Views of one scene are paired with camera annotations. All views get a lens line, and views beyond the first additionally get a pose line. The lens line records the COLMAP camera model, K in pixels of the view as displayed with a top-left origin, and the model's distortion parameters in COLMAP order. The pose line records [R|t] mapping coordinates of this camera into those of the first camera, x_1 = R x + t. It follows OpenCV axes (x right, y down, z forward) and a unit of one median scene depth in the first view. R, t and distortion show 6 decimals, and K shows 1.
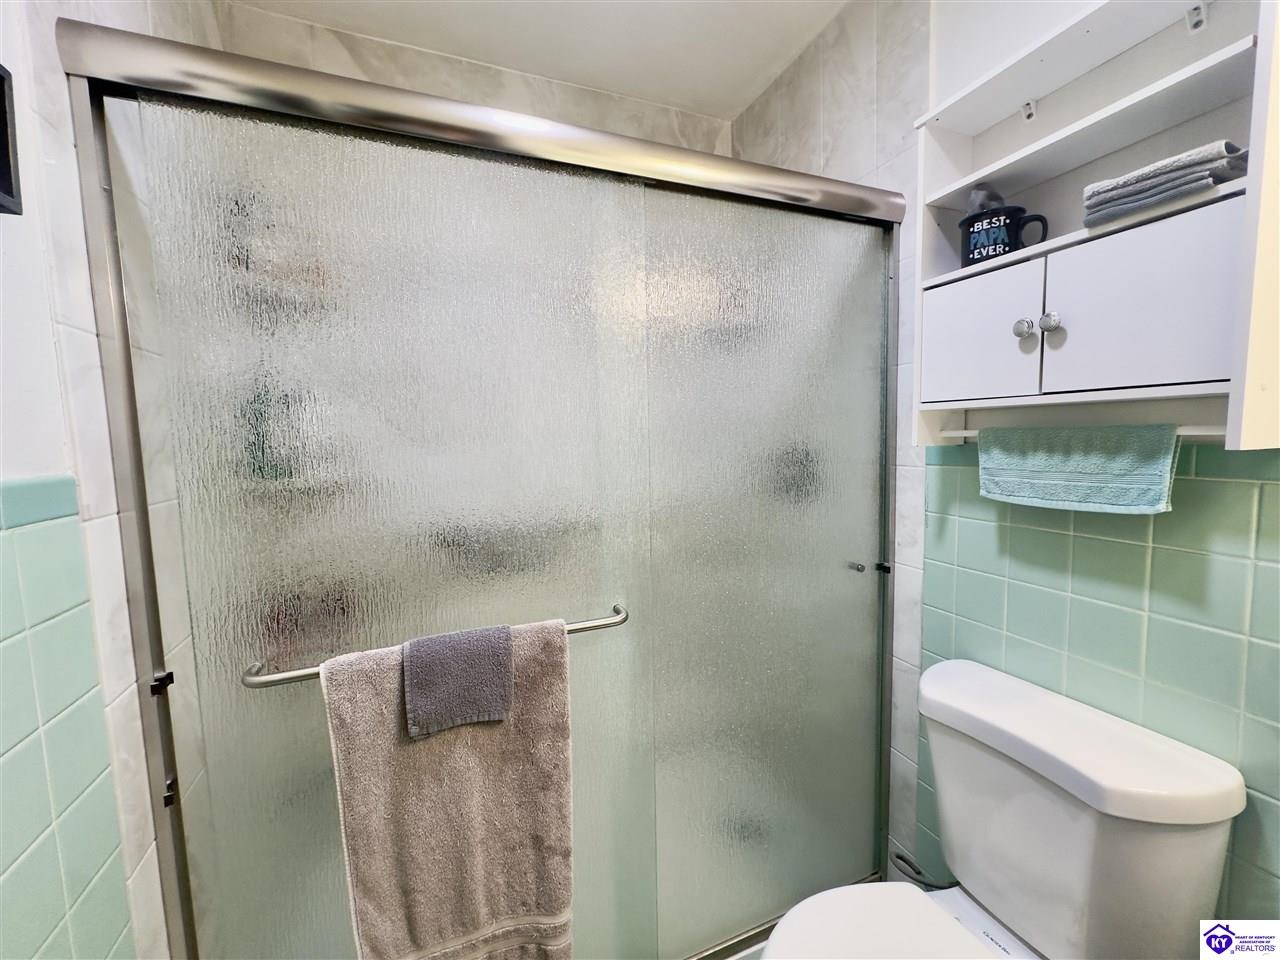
lens RADIAL K [[511.6, 0, 639.2], [0, 511.6, 481.0], [0, 0, 1]] dist [0.000045, -0.000362]
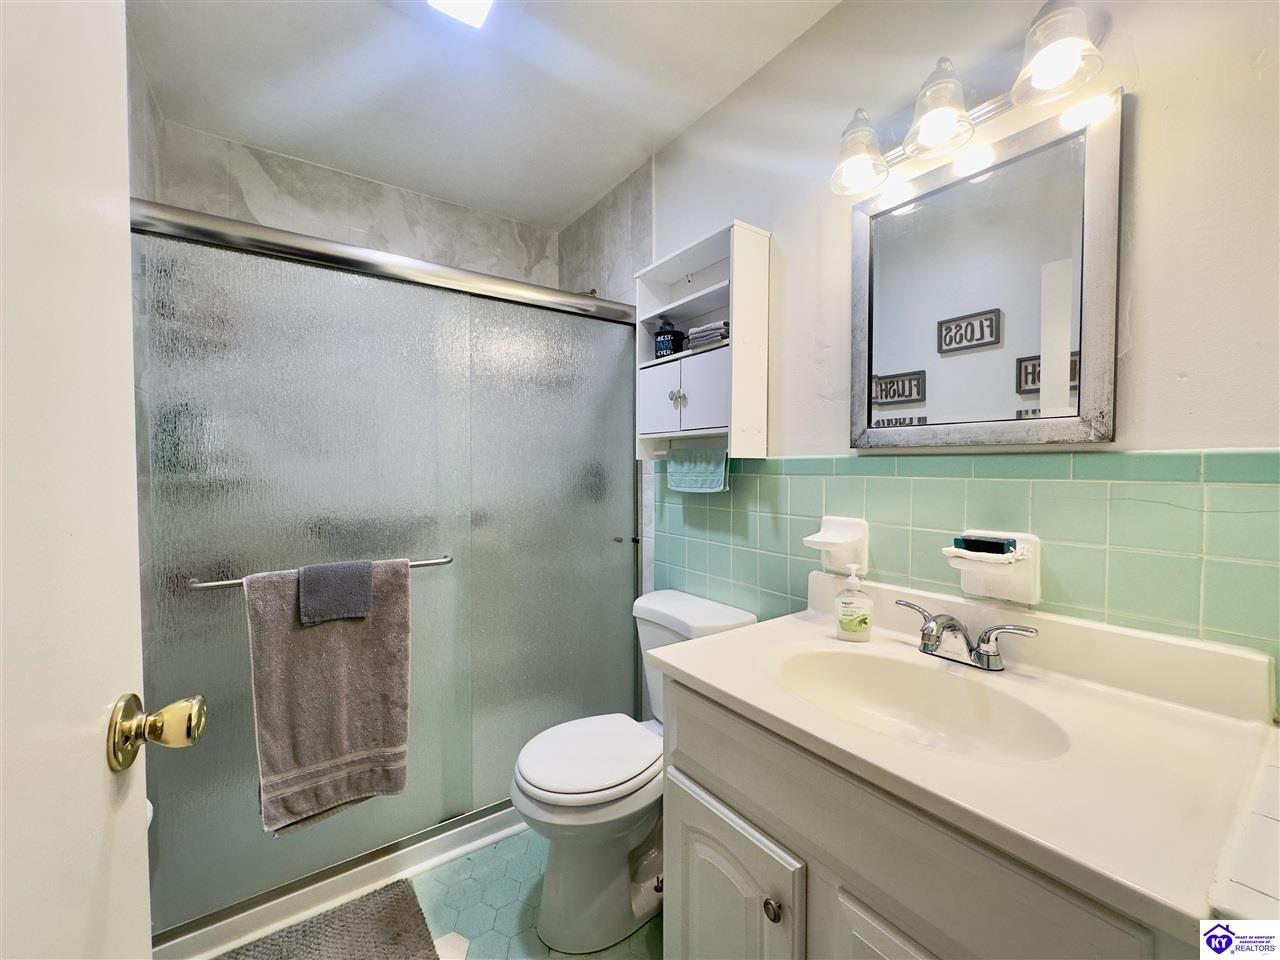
lens RADIAL K [[511.6, 0, 638.0], [0, 511.6, 481.0], [0, 0, 1]] dist [0.000045, -0.000362]
pose [[0.976271, 0.019336, 0.215688, 0.209042], [-0.005800, 0.997983, -0.063215, 0.127385], [-0.216475, 0.060464, 0.974414, -0.747073]]
